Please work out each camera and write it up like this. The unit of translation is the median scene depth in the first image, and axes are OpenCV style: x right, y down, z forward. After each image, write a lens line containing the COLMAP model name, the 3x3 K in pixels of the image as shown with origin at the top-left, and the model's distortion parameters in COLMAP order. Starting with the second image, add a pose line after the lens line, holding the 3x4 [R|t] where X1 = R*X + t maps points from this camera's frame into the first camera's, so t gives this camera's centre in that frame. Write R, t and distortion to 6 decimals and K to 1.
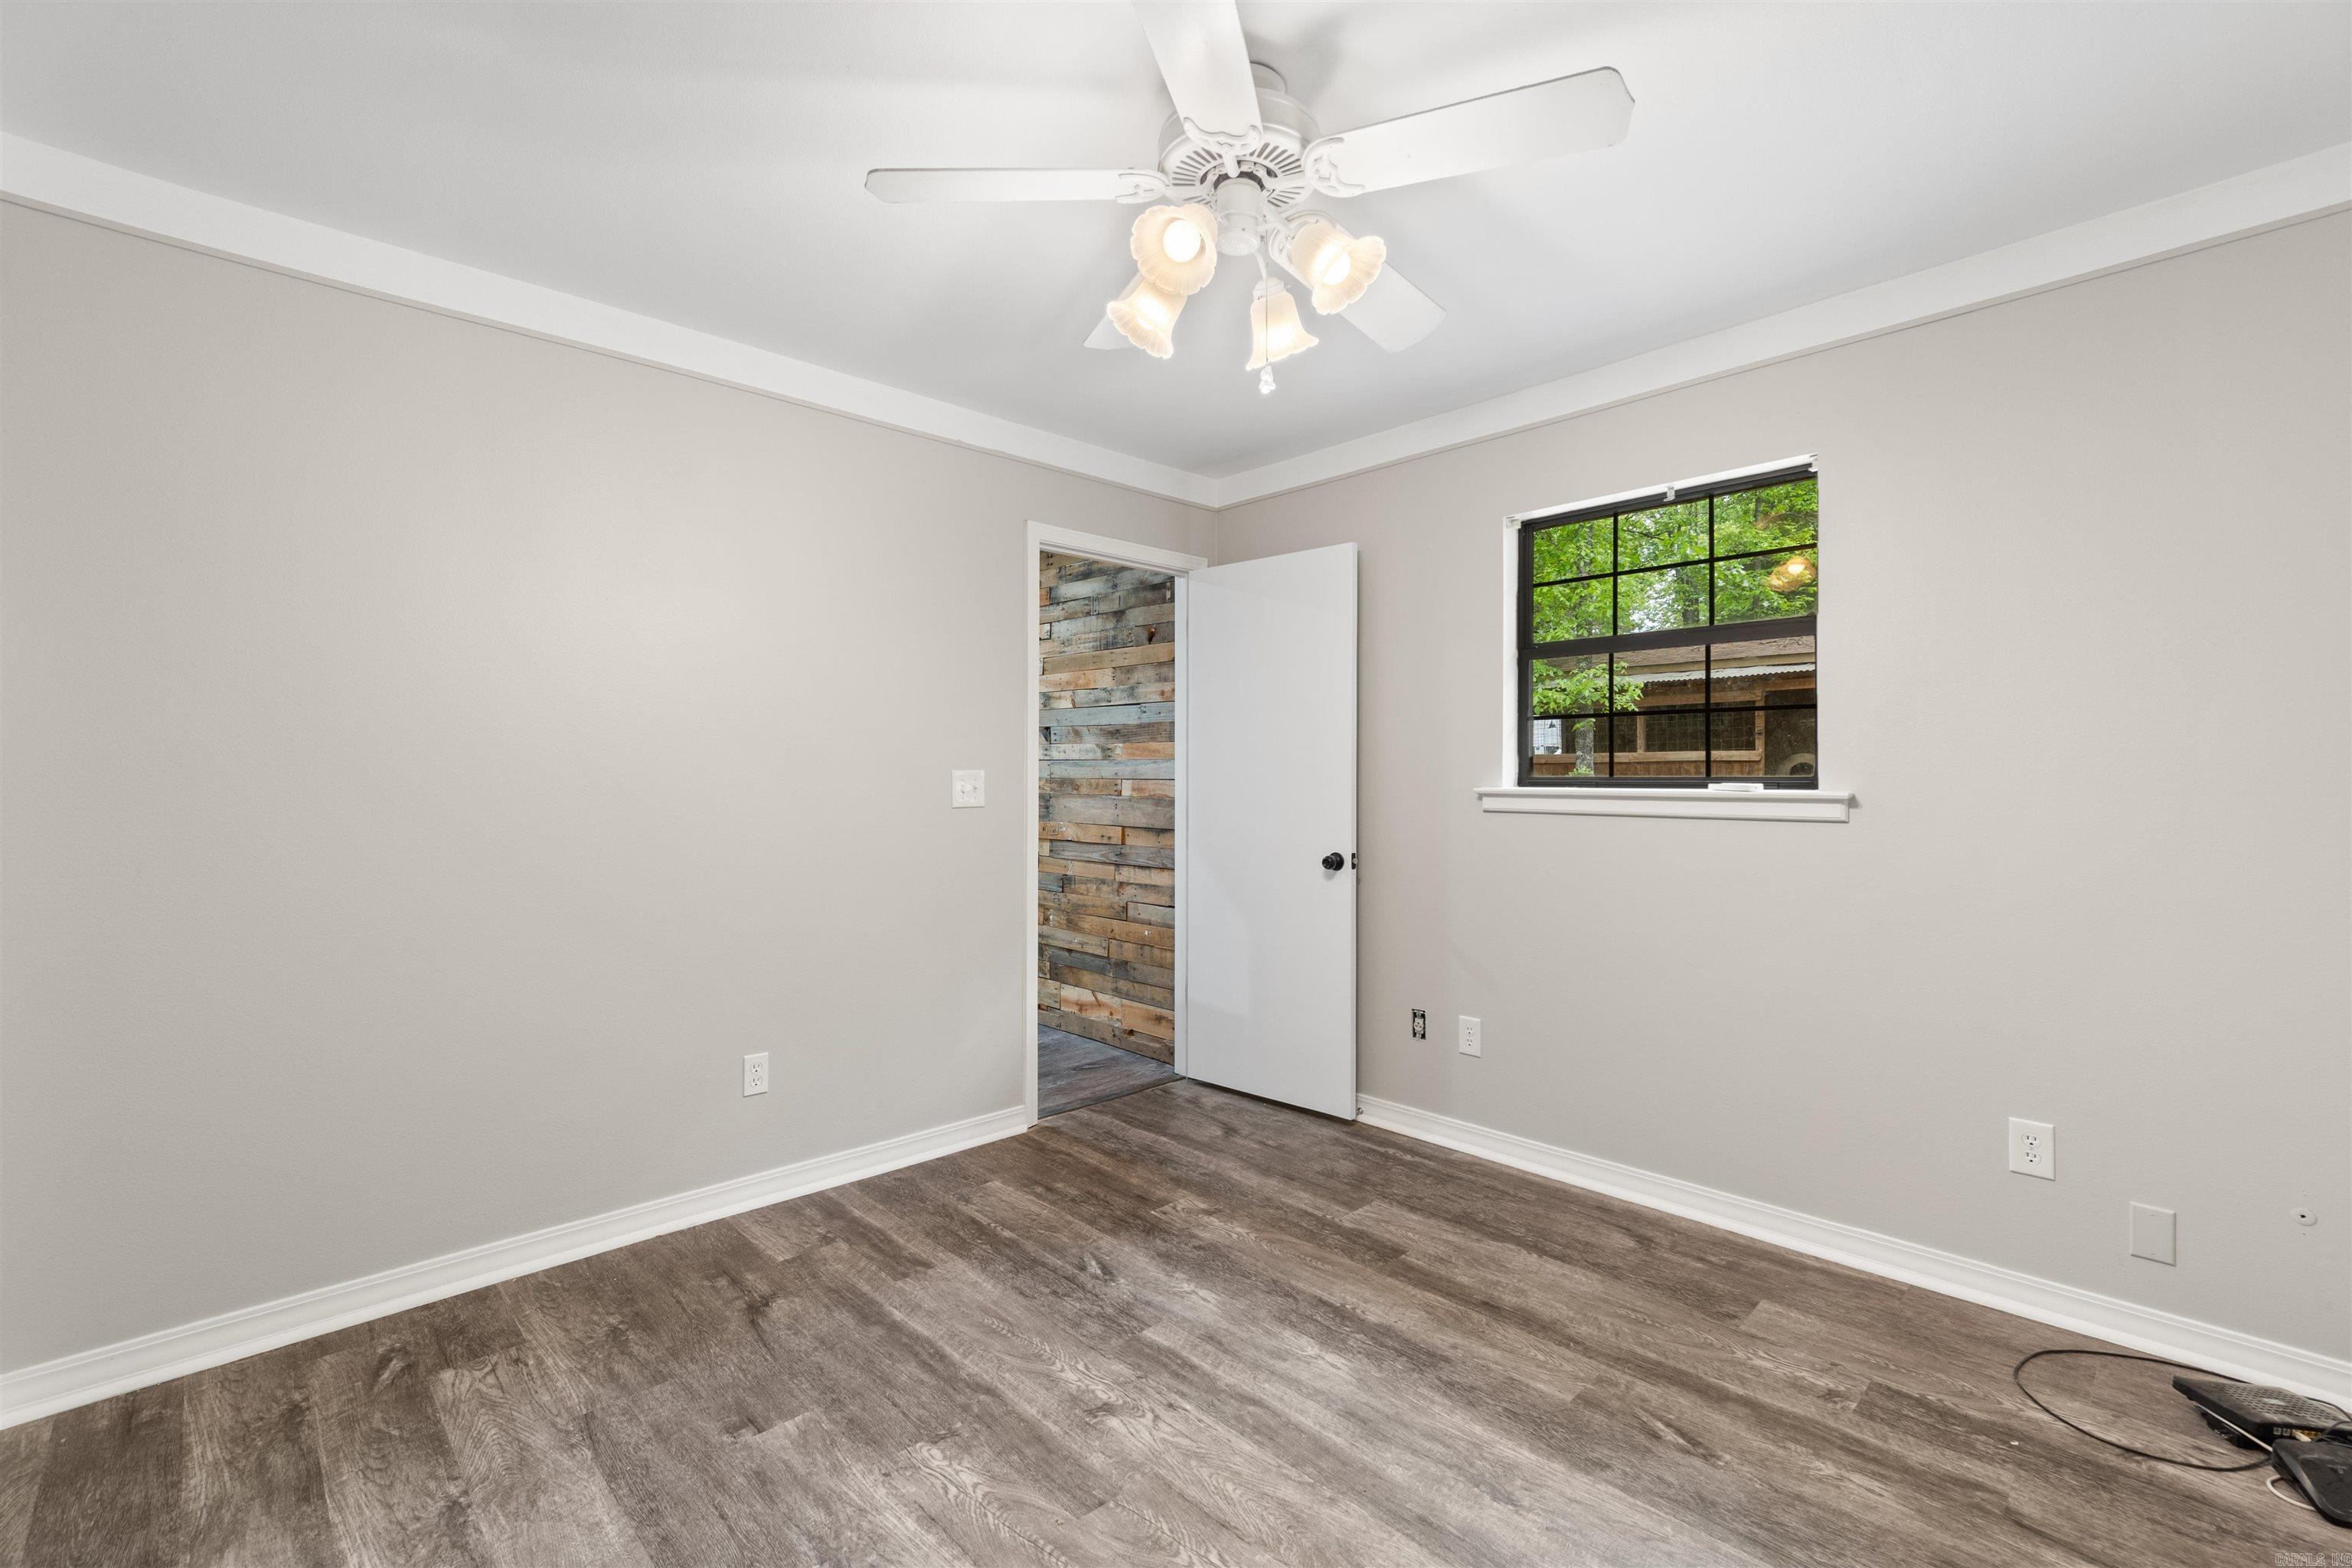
lens RADIAL K [[1010.2, 0, 1163.5], [0, 1010.2, 774.0], [0, 0, 1]] dist [-0.004526, 0.001632]
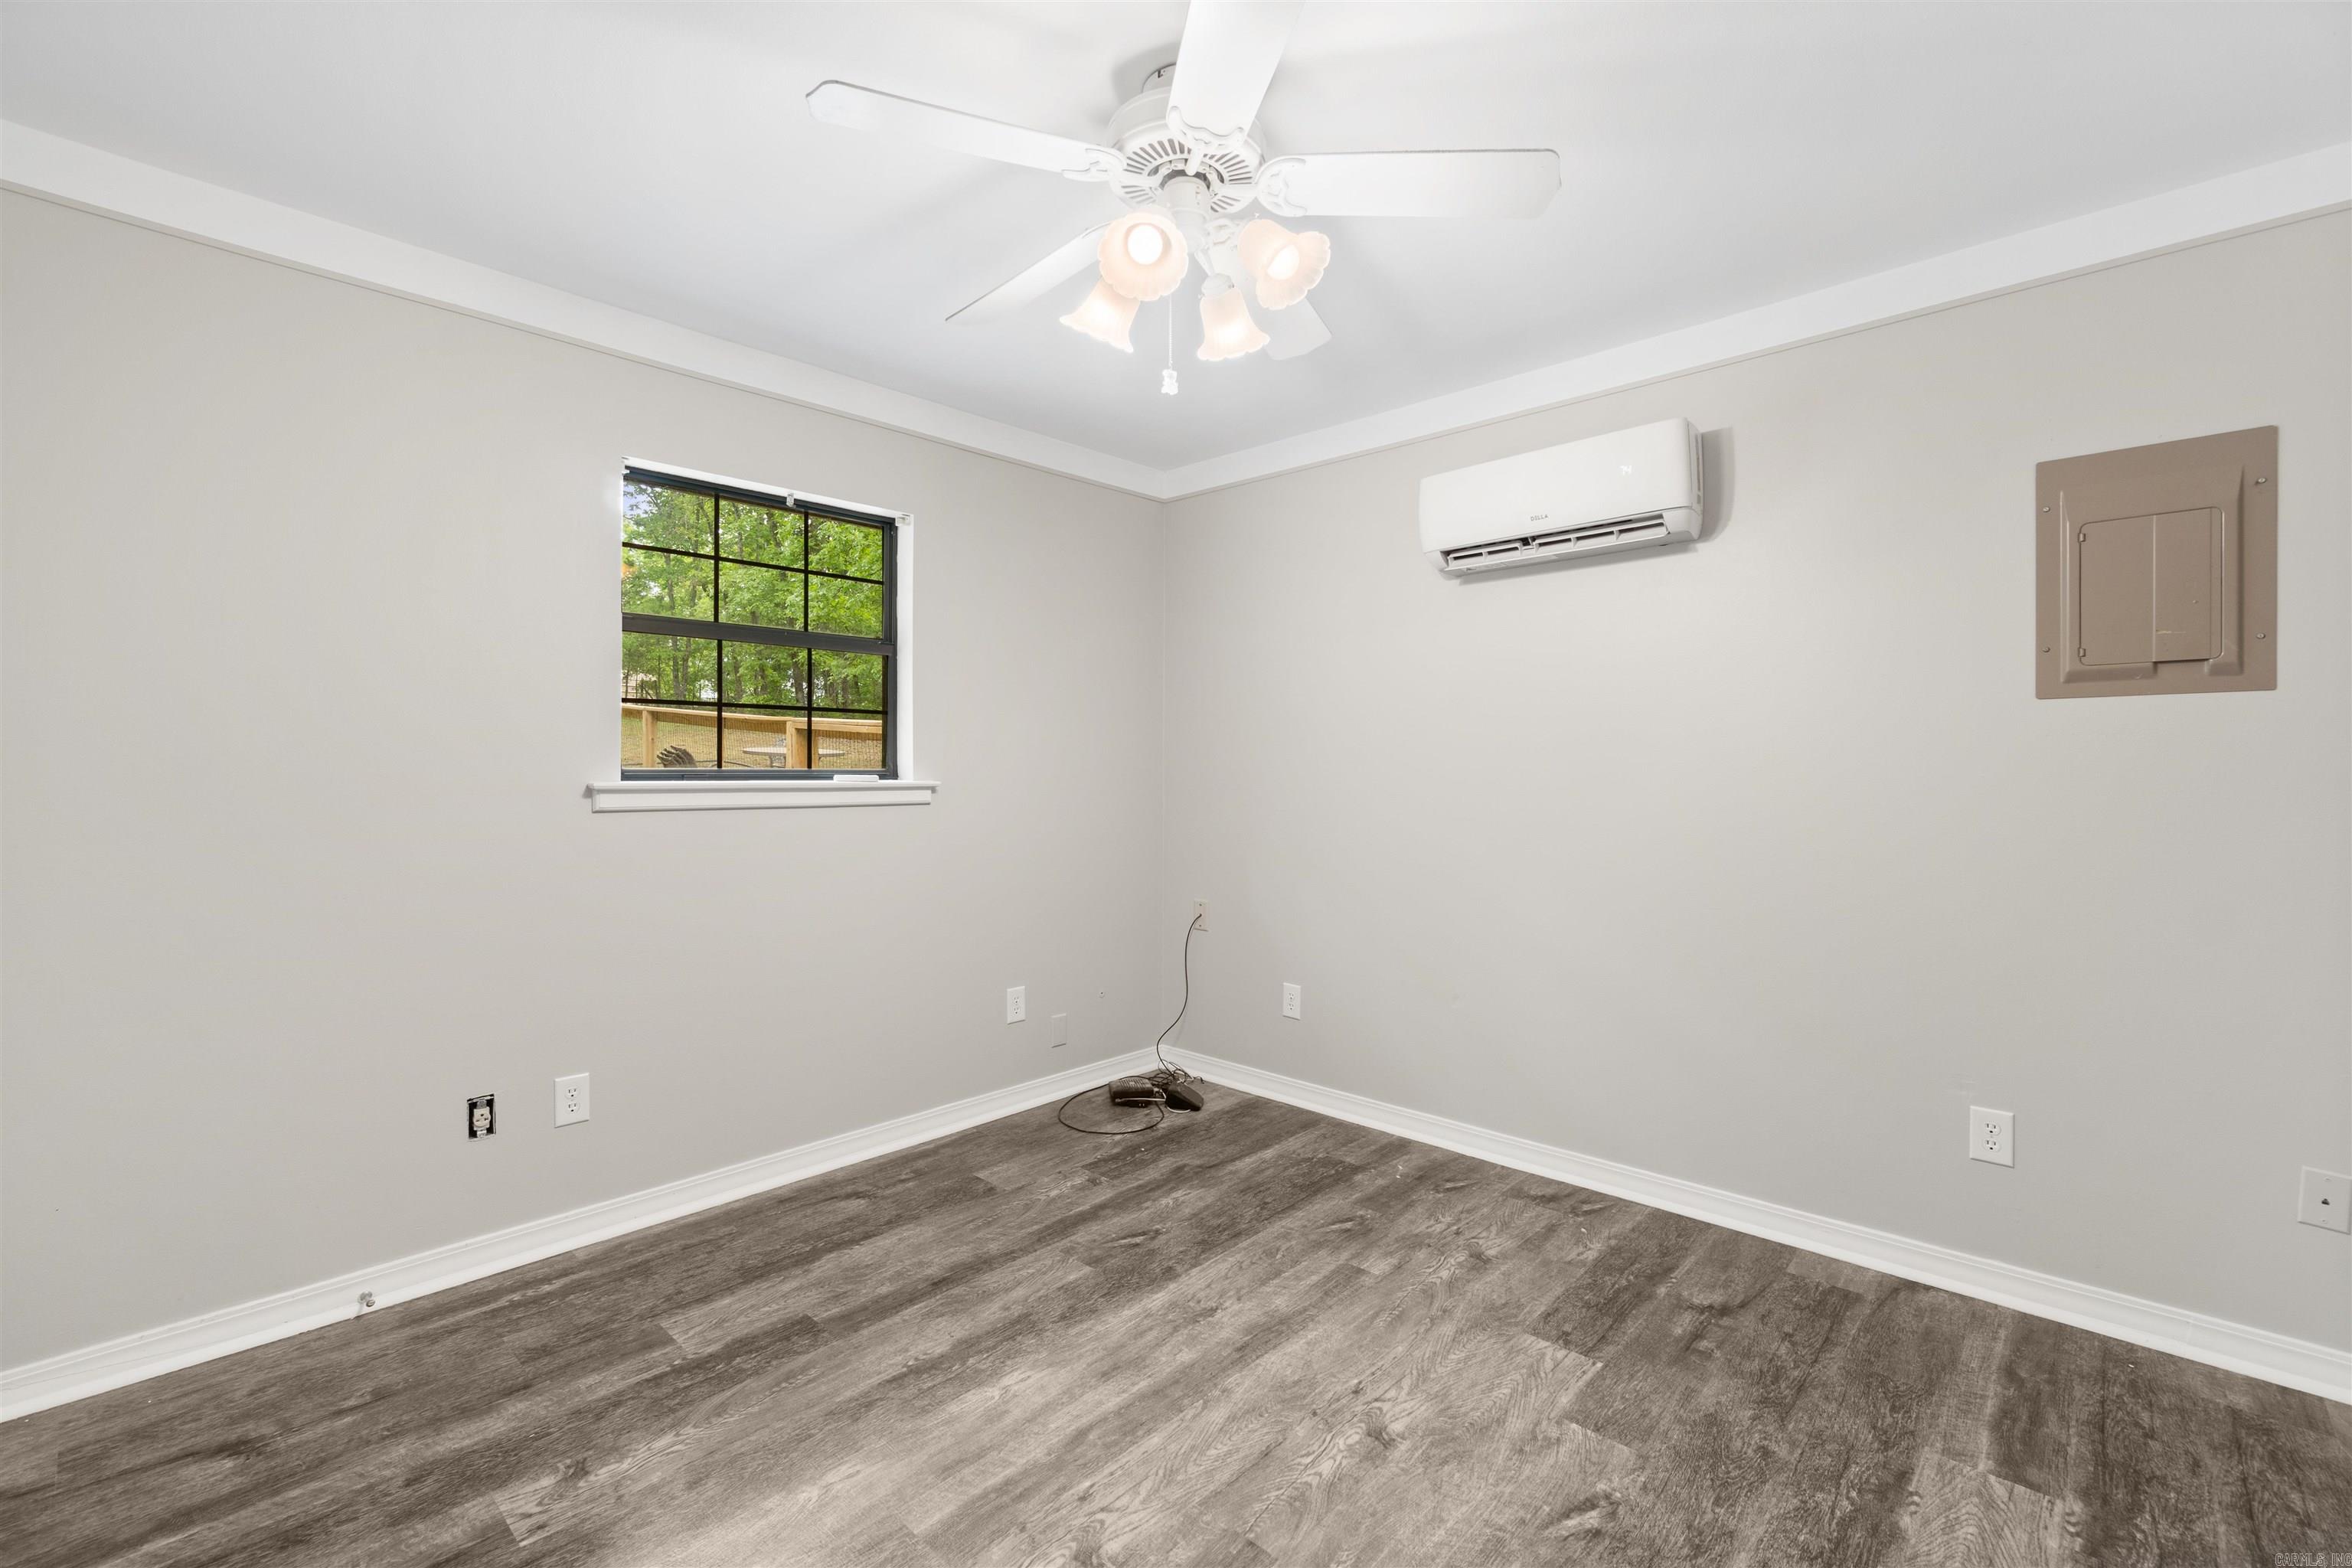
lens RADIAL K [[1010.2, 0, 1189.0], [0, 1010.2, 779.9], [0, 0, 1]] dist [-0.004526, 0.001632]
pose [[-0.063691, -0.007928, 0.997938, -0.730151], [-0.004758, 0.999959, 0.007640, 0.004892], [-0.997958, -0.004262, -0.063726, 0.828114]]
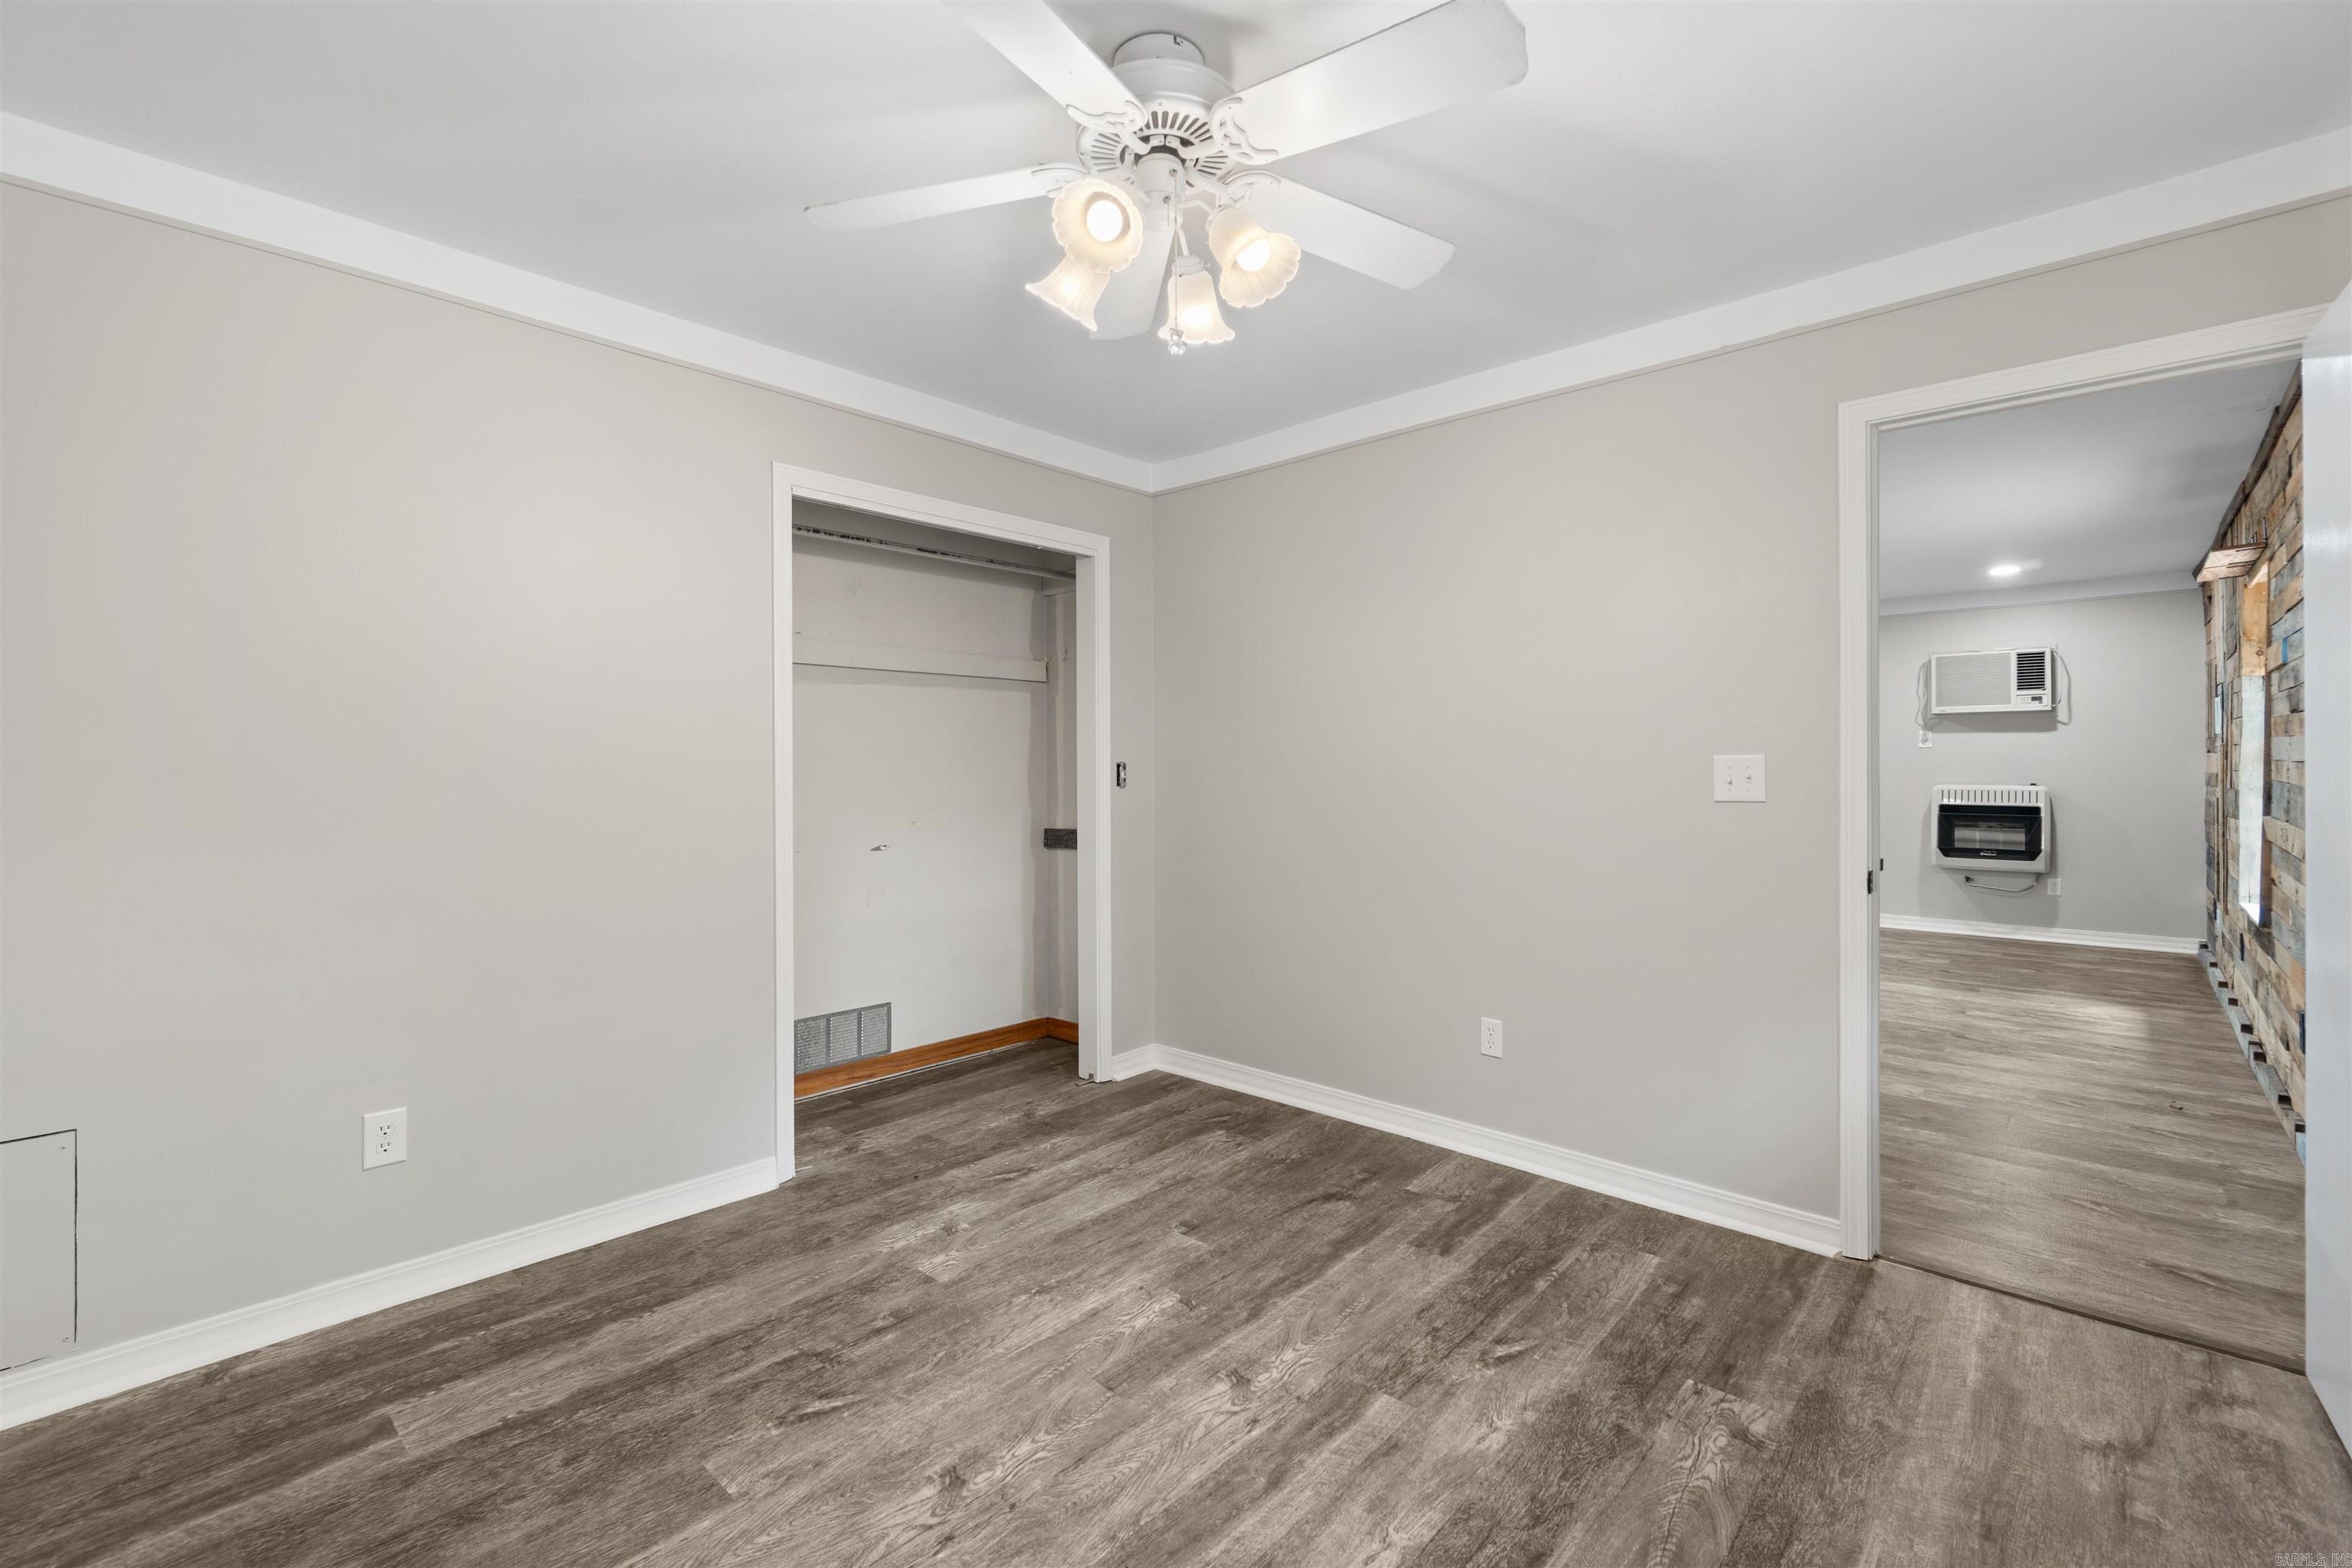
lens RADIAL K [[1010.2, 0, 1195.8], [0, 1010.2, 761.9], [0, 0, 1]] dist [-0.004526, 0.001632]
pose [[0.082395, -0.004778, -0.996588, 0.821269], [0.005993, 0.999973, -0.004299, 0.003606], [0.996582, -0.005619, 0.082421, 0.743896]]
